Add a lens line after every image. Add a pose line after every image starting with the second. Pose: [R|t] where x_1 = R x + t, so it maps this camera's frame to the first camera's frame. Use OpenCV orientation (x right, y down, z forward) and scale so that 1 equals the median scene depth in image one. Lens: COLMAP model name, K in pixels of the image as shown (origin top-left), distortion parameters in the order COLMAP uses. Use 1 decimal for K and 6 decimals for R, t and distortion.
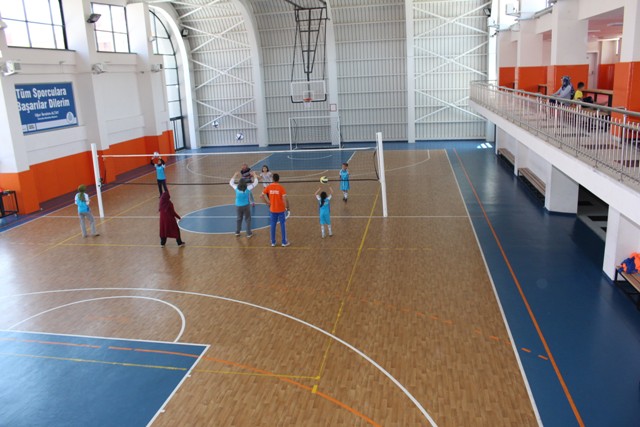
lens RADIAL K [[518.1, 0, 320.3], [0, 518.1, 197.9], [0, 0, 1]] dist [-0.086252, 0.008905]
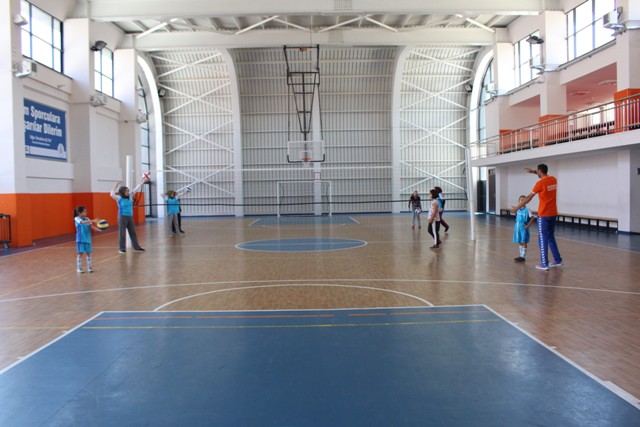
lens RADIAL K [[518.1, 0, 320.3], [0, 518.1, 197.9], [0, 0, 1]] dist [-0.086252, 0.008905]
pose [[0.979801, 0.028967, 0.197867, -0.180218], [0.015284, 0.975712, -0.218525, 0.088134], [-0.199391, 0.217135, 0.955560, 0.088422]]
